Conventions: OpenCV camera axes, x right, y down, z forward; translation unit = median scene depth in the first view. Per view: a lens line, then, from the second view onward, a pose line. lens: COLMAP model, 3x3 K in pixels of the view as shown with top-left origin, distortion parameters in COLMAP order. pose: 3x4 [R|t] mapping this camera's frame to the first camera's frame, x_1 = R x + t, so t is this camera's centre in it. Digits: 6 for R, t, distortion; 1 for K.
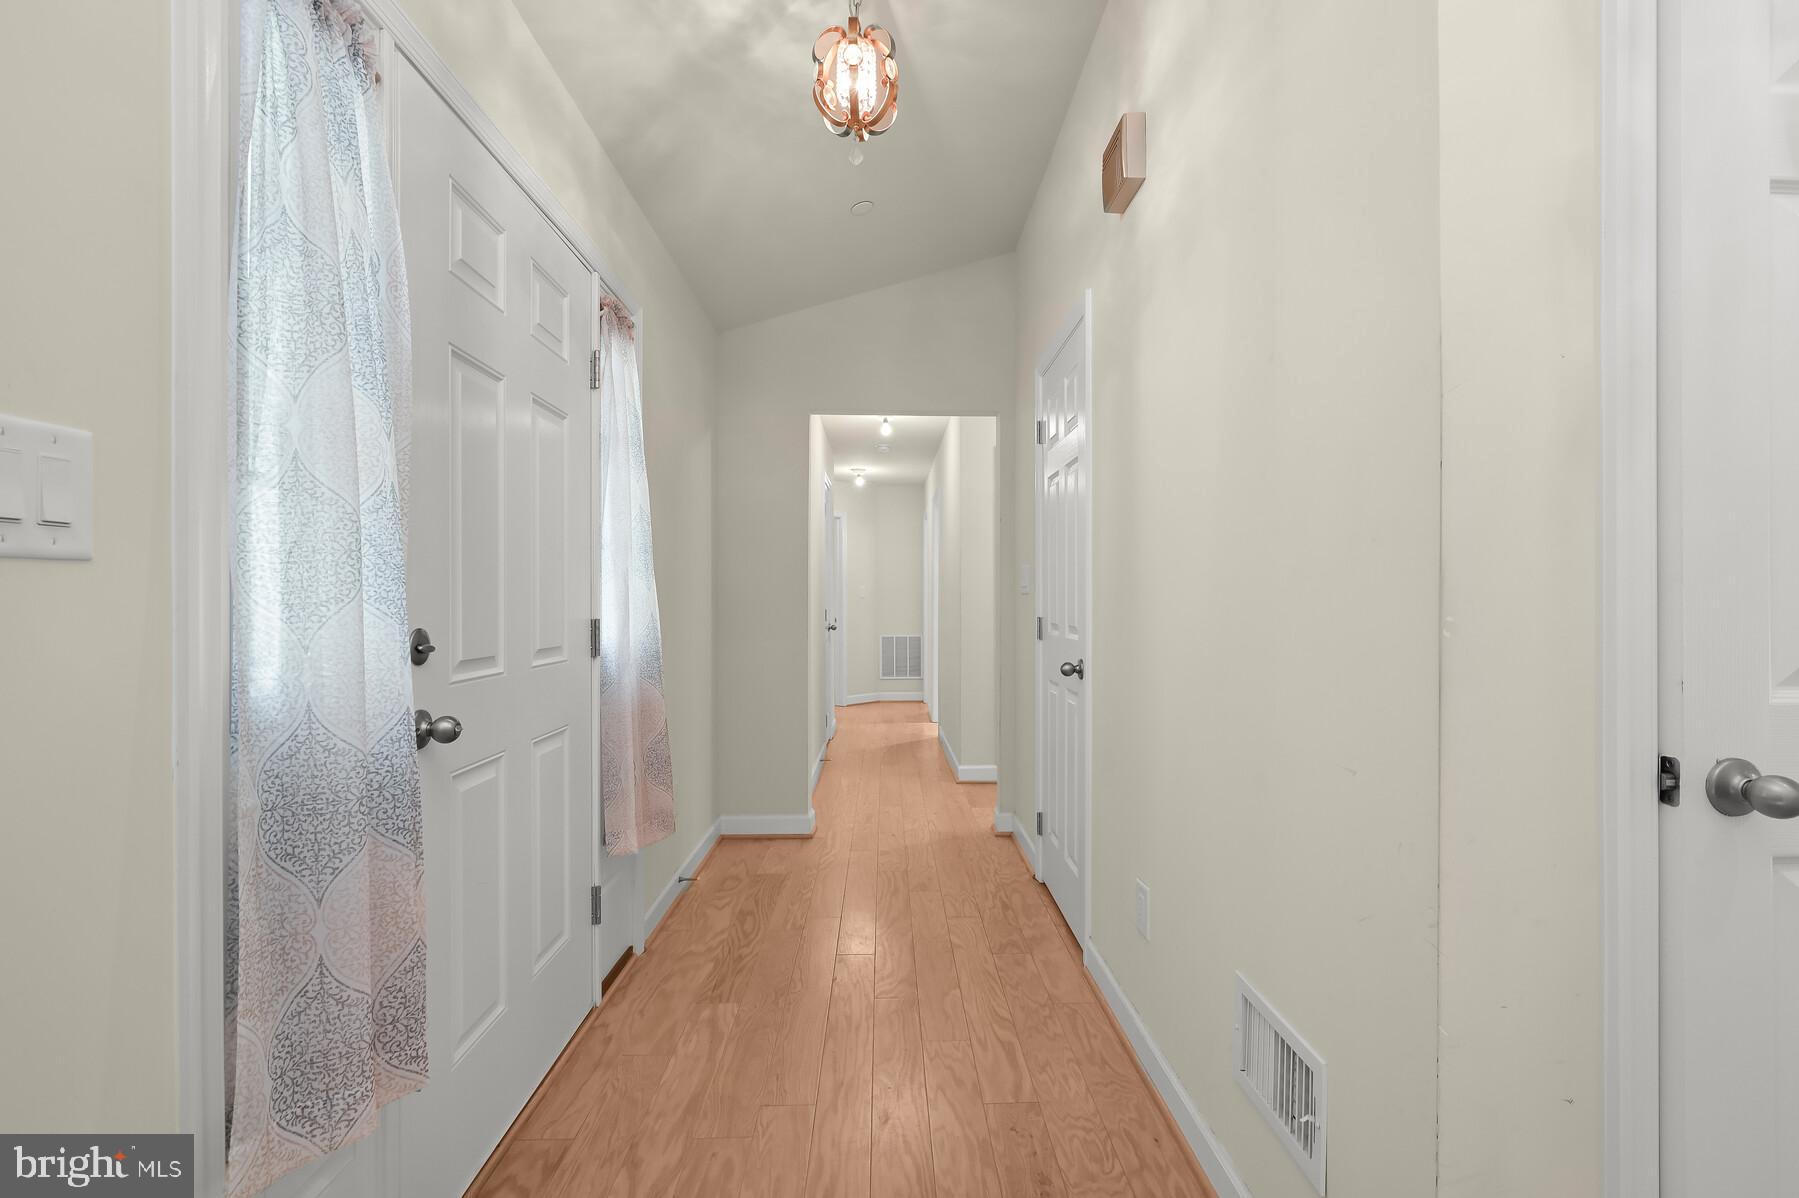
lens RADIAL K [[812.1, 0, 899.5], [0, 812.1, 599.0], [0, 0, 1]] dist [-0.001238, 0.000186]
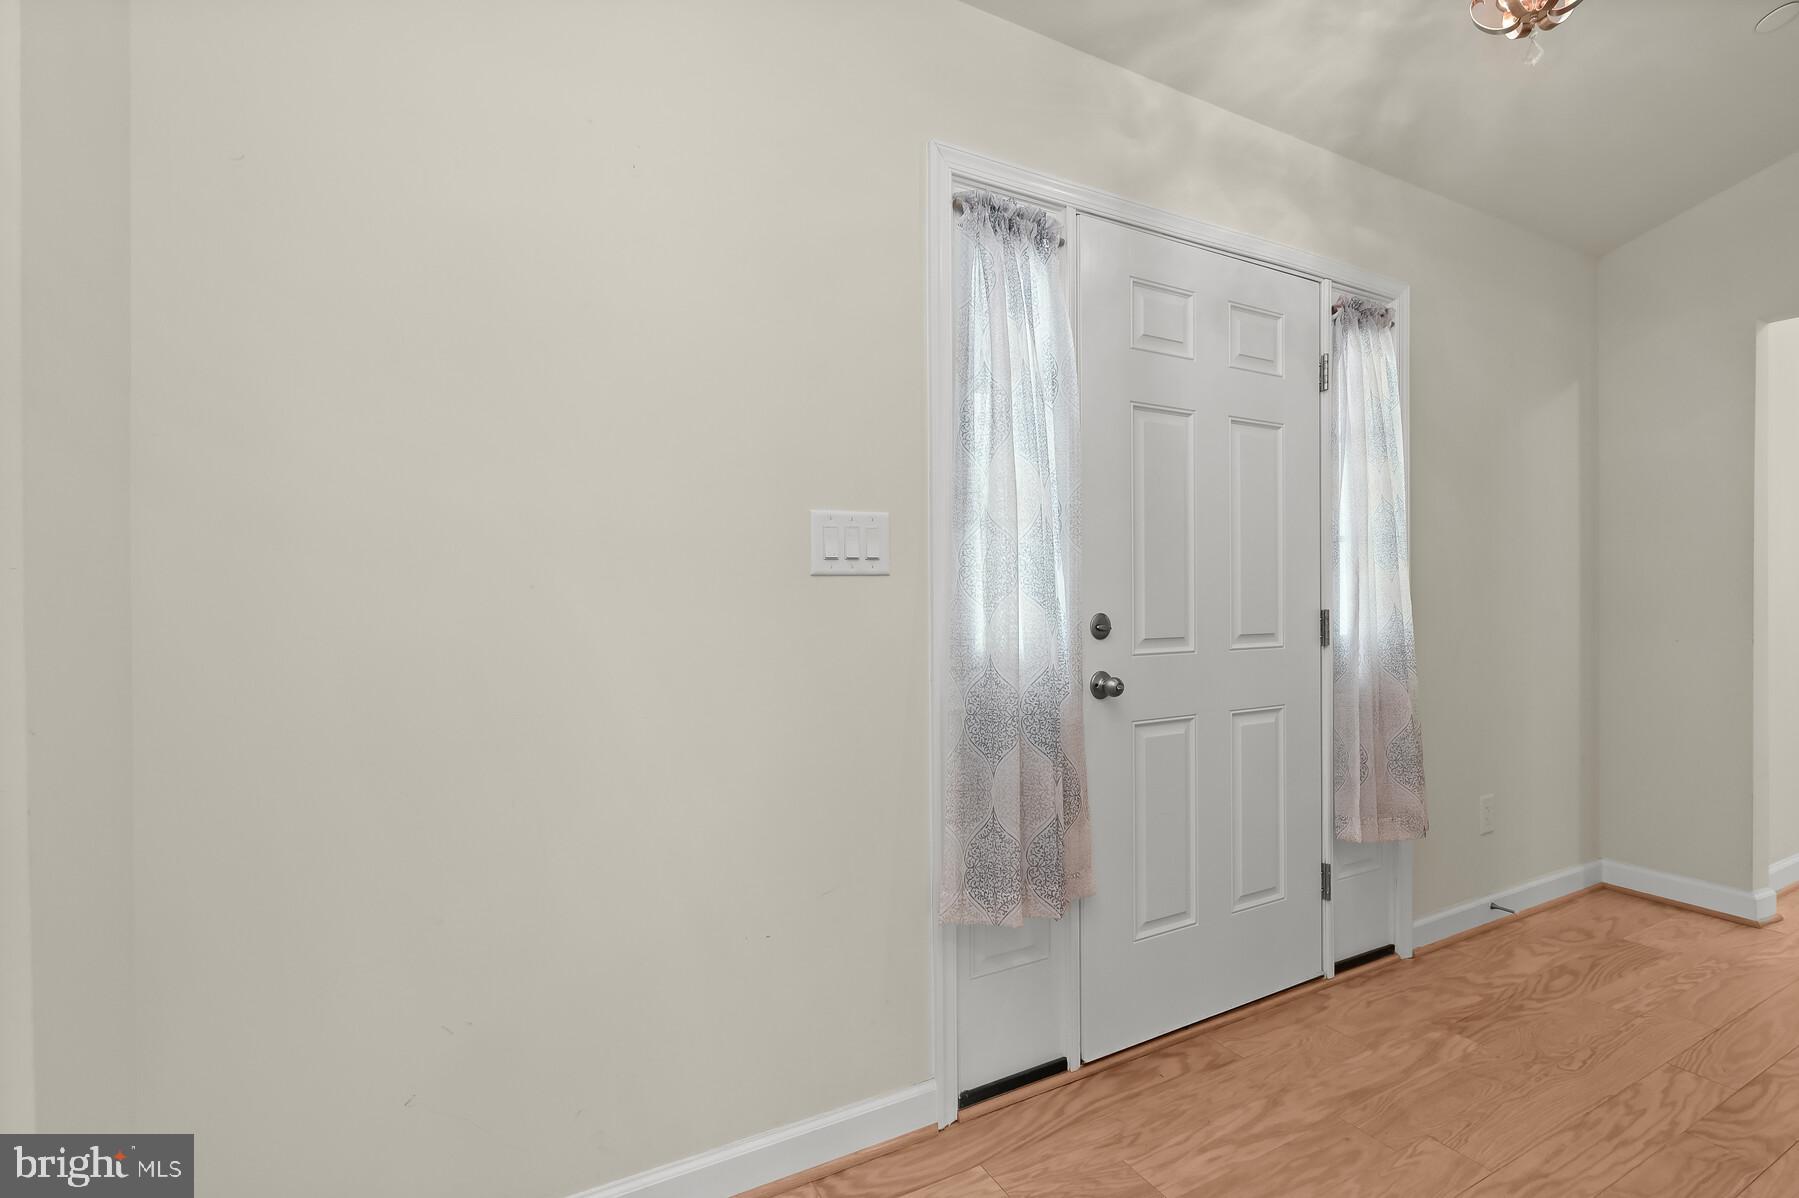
lens RADIAL K [[805.2, 0, 900.9], [0, 805.2, 593.8], [0, 0, 1]] dist [0.001187, 0.000530]
pose [[0.446698, -0.003305, -0.894679, 0.328139], [0.006776, 0.999977, -0.000310, 0.000358], [0.894659, -0.005924, 0.446710, 0.043377]]
